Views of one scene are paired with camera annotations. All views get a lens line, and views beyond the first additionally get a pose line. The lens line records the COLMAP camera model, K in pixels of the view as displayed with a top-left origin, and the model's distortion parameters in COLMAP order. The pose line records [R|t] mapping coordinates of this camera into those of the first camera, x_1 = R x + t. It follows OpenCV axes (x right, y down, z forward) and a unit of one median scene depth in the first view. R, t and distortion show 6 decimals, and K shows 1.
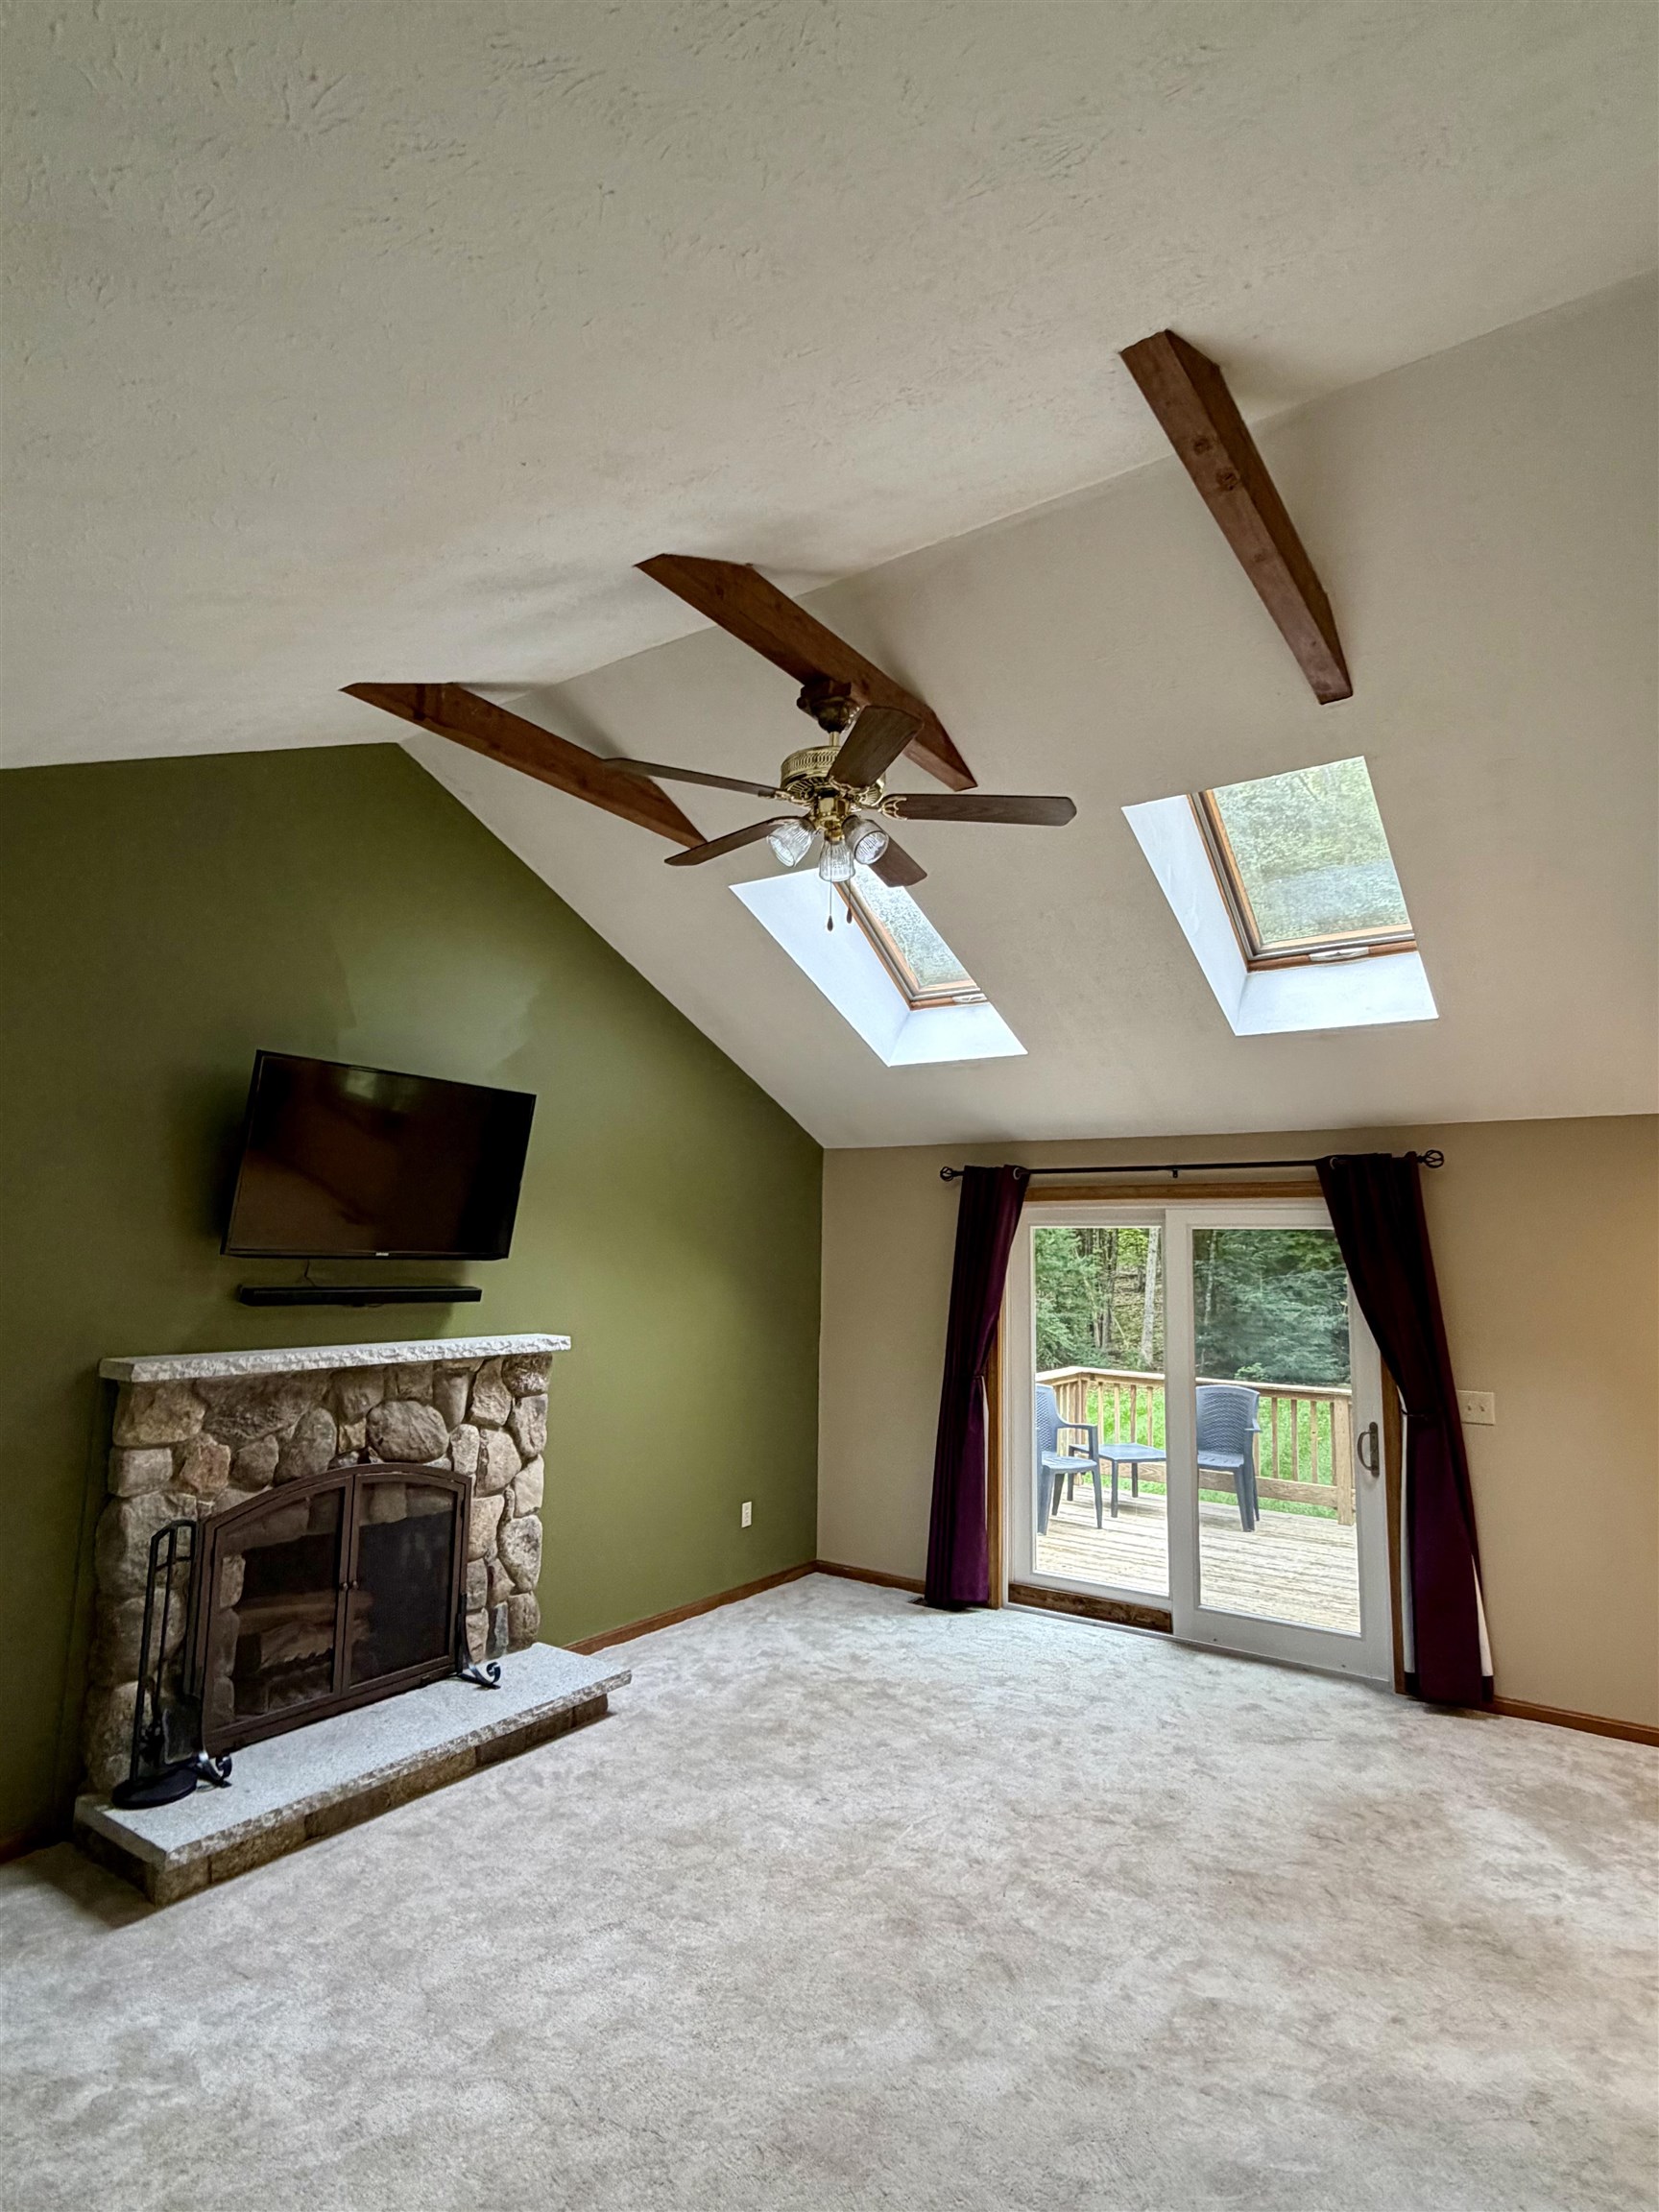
lens RADIAL K [[1169.6, 0, 825.2], [0, 1169.6, 1110.6], [0, 0, 1]] dist [-0.006201, 0.004549]
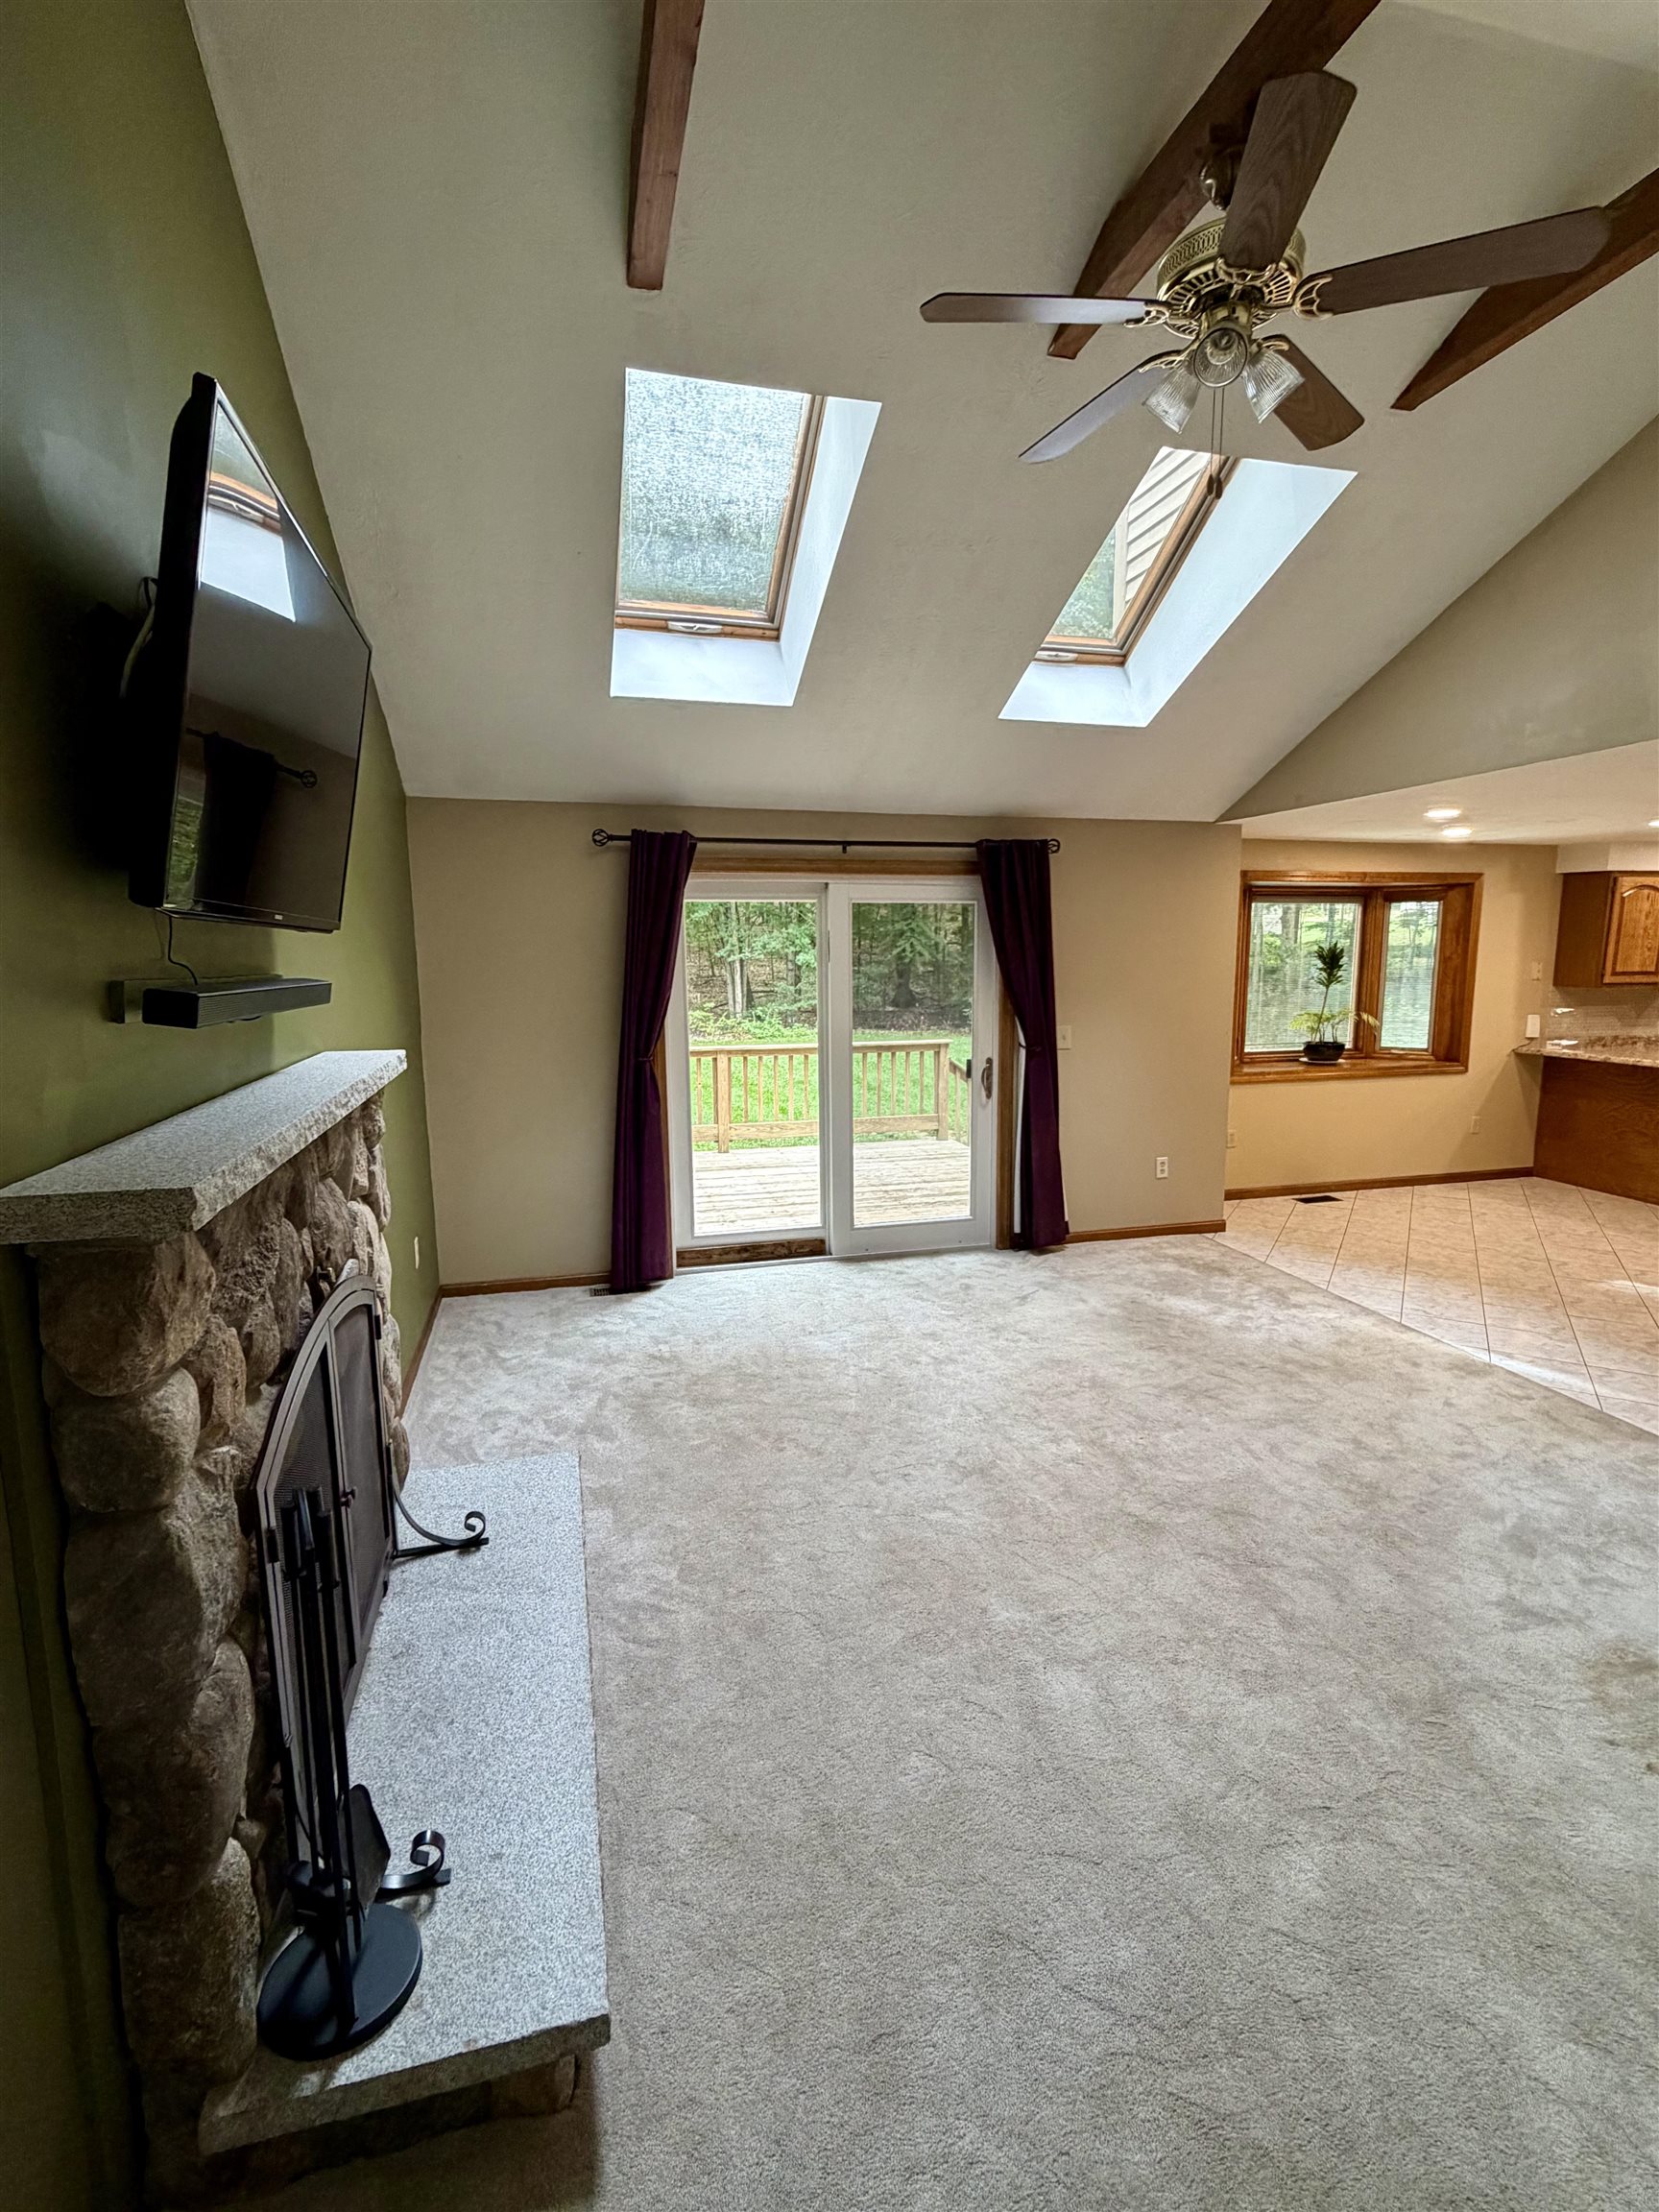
lens RADIAL K [[1024.4, 0, 824.3], [0, 1024.4, 1107.8], [0, 0, 1]] dist [0.003406, 0.000199]
pose [[0.645293, -0.137838, 0.751398, -0.535499], [-0.074505, 0.967543, 0.241472, 0.070667], [-0.760294, -0.211803, 0.614079, 0.481368]]
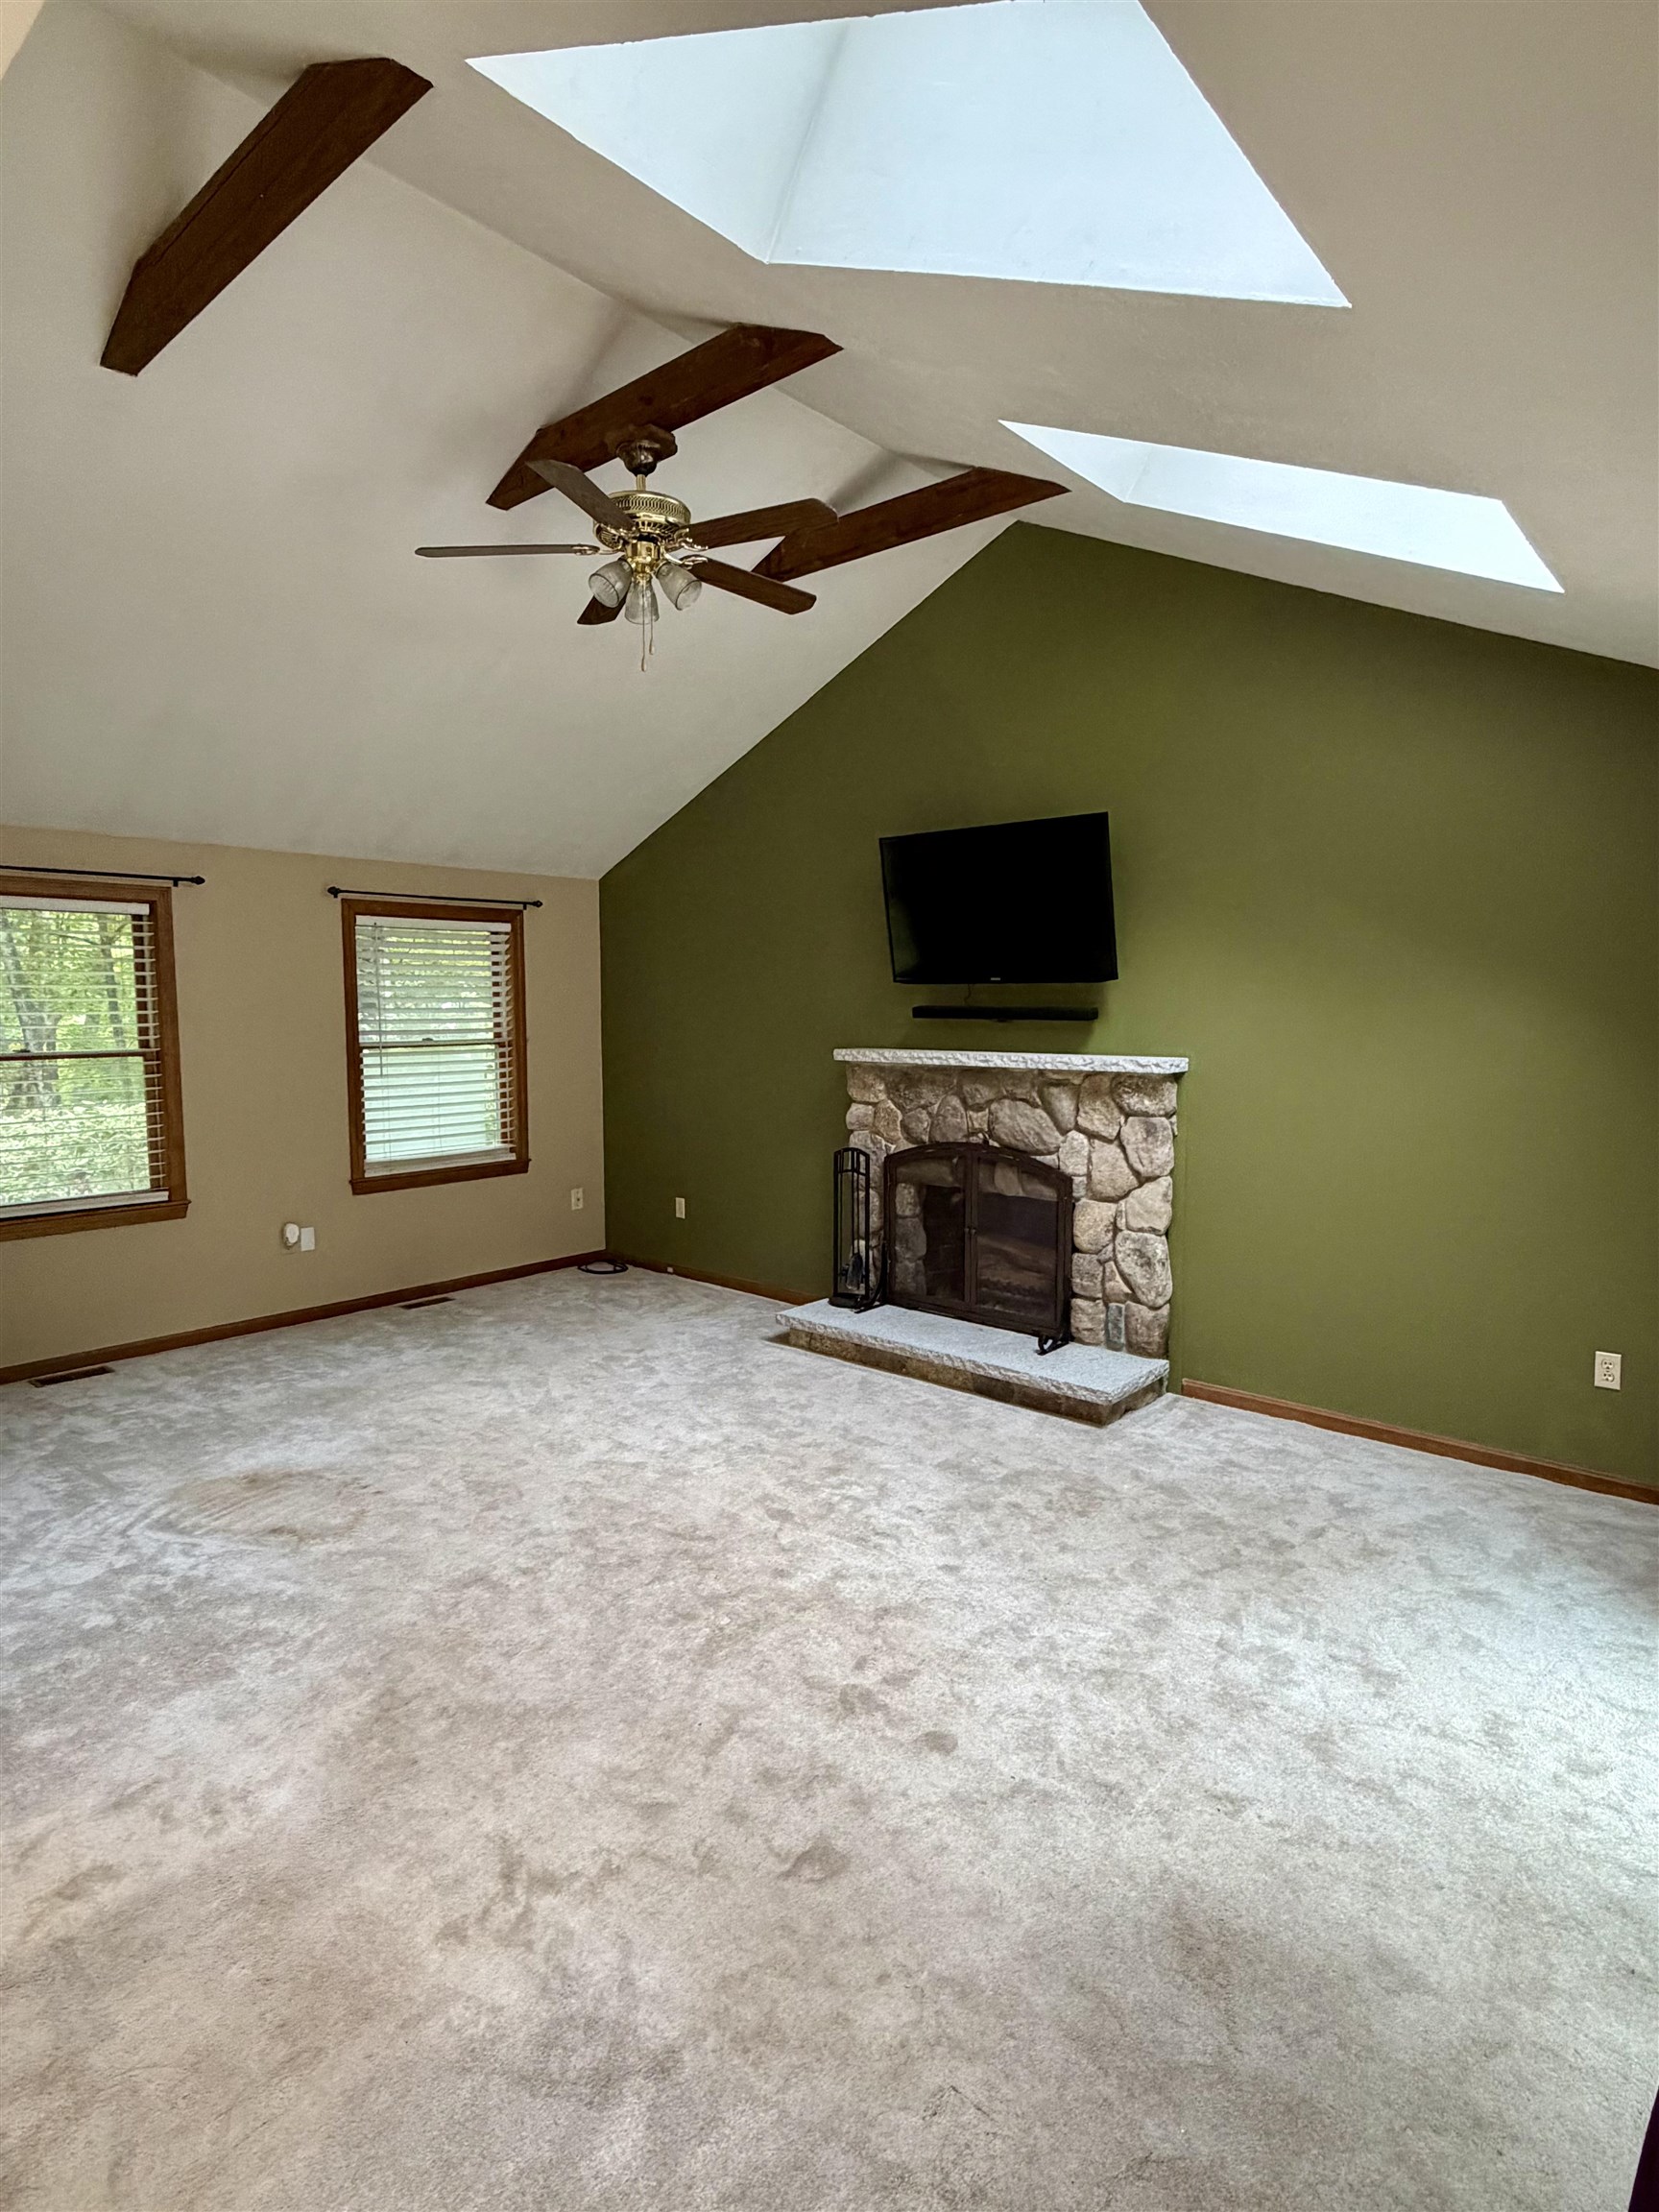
lens RADIAL K [[1169.6, 0, 834.5], [0, 1169.6, 1107.5], [0, 0, 1]] dist [-0.006201, 0.004549]
pose [[-0.111265, 0.070515, -0.991286, 0.791484], [0.121753, 0.990933, 0.056824, 0.153421], [0.986304, -0.114369, -0.118841, 0.892791]]
